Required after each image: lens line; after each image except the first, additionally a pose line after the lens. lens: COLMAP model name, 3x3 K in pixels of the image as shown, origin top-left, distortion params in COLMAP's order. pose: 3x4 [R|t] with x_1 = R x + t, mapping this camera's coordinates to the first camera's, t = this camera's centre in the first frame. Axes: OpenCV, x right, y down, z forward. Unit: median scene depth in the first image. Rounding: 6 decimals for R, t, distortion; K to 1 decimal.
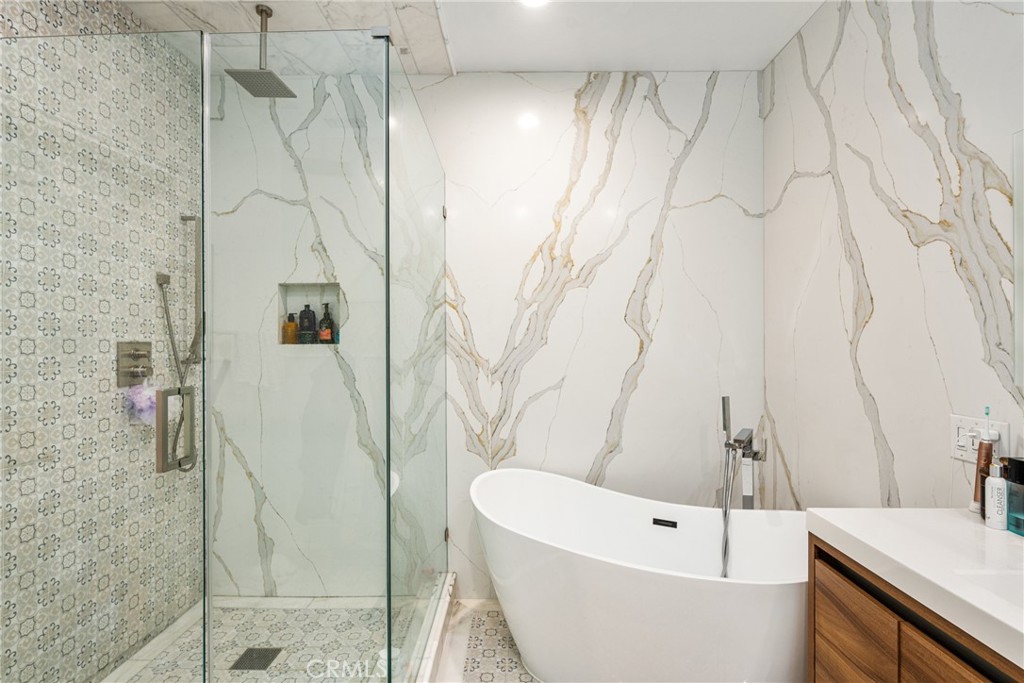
lens RADIAL K [[507.9, 0, 512.3], [0, 507.9, 346.7], [0, 0, 1]] dist [-0.014366, 0.006322]
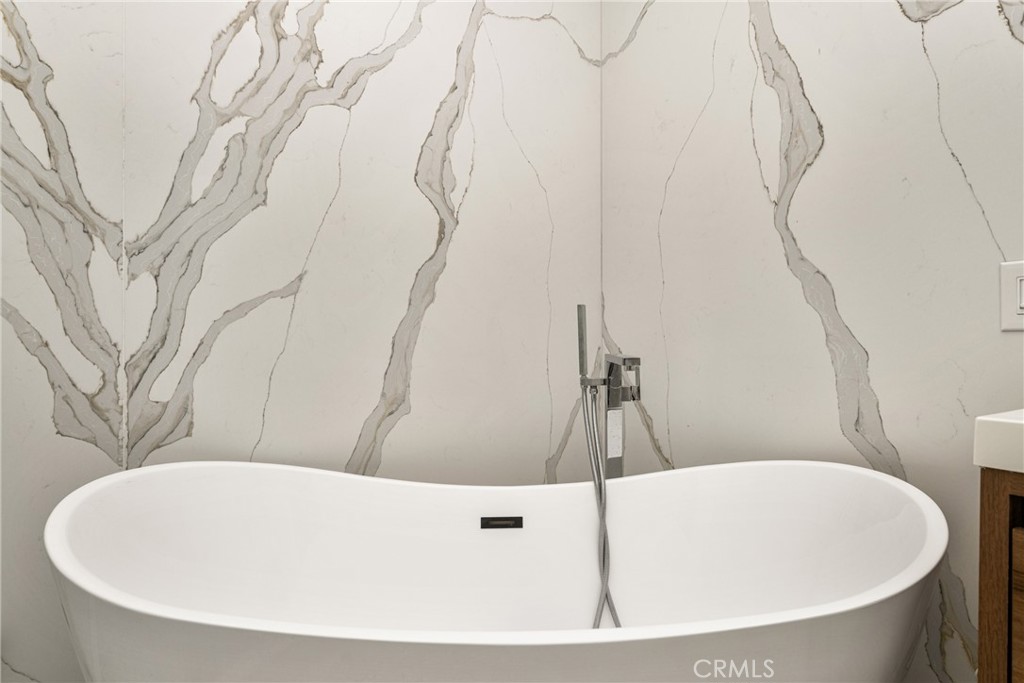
lens RADIAL K [[526.3, 0, 505.4], [0, 526.3, 345.1], [0, 0, 1]] dist [0.008323, -0.004510]
pose [[0.847971, 0.004373, 0.530024, -0.006439], [0.002576, 0.999920, -0.012370, 0.140635], [-0.530036, 0.011855, 0.847892, 0.443459]]
